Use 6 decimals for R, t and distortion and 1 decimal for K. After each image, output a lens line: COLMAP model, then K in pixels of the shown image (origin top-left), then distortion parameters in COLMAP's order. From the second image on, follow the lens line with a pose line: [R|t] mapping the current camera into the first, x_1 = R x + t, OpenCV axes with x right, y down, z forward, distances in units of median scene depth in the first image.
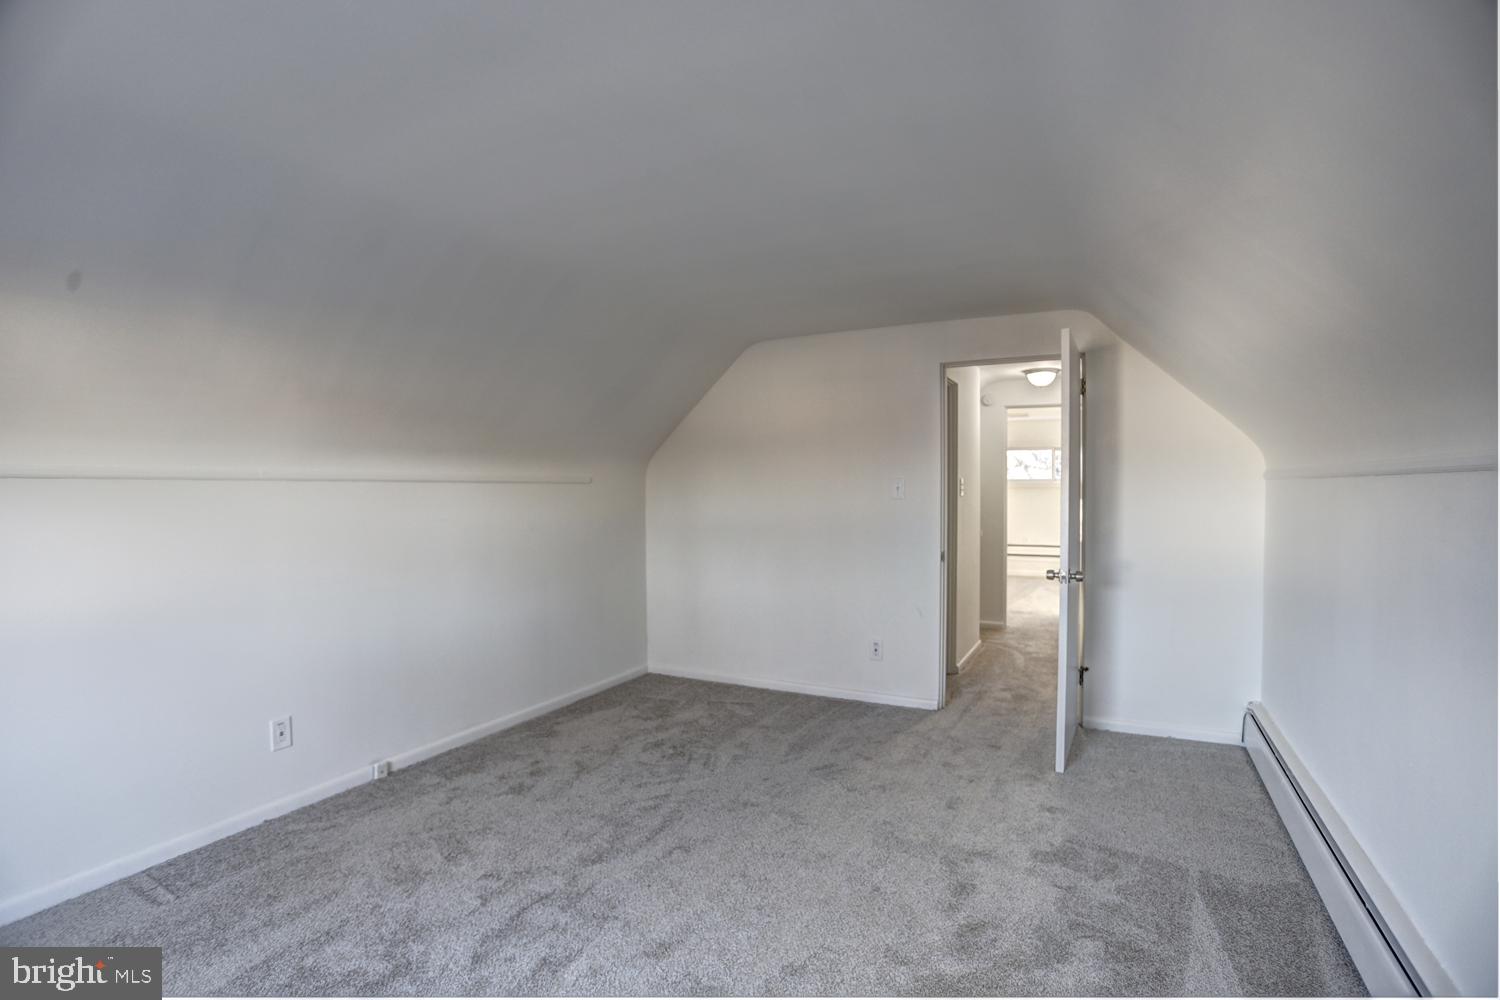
lens RADIAL K [[734.7, 0, 747.9], [0, 734.7, 499.4], [0, 0, 1]] dist [-0.068216, 0.026376]
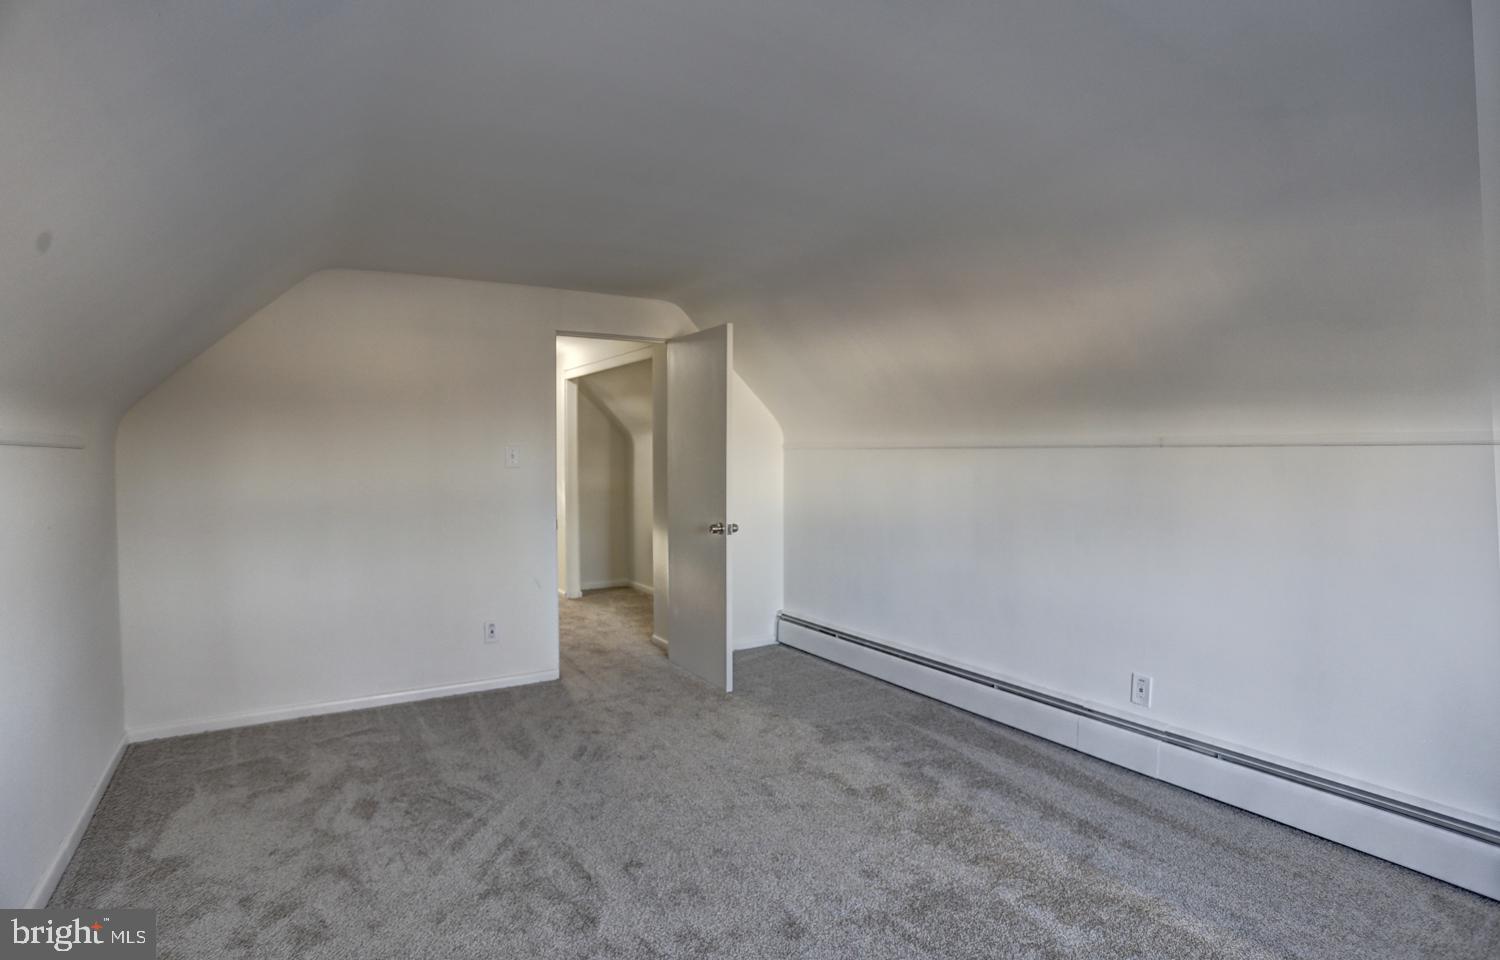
lens RADIAL K [[739.6, 0, 747.0], [0, 739.6, 468.9], [0, 0, 1]] dist [-0.030364, 0.001163]
pose [[0.523194, -0.011761, 0.852133, -0.528303], [0.013398, 0.999895, 0.005575, -0.000169], [-0.852109, 0.008500, 0.523296, 0.283545]]
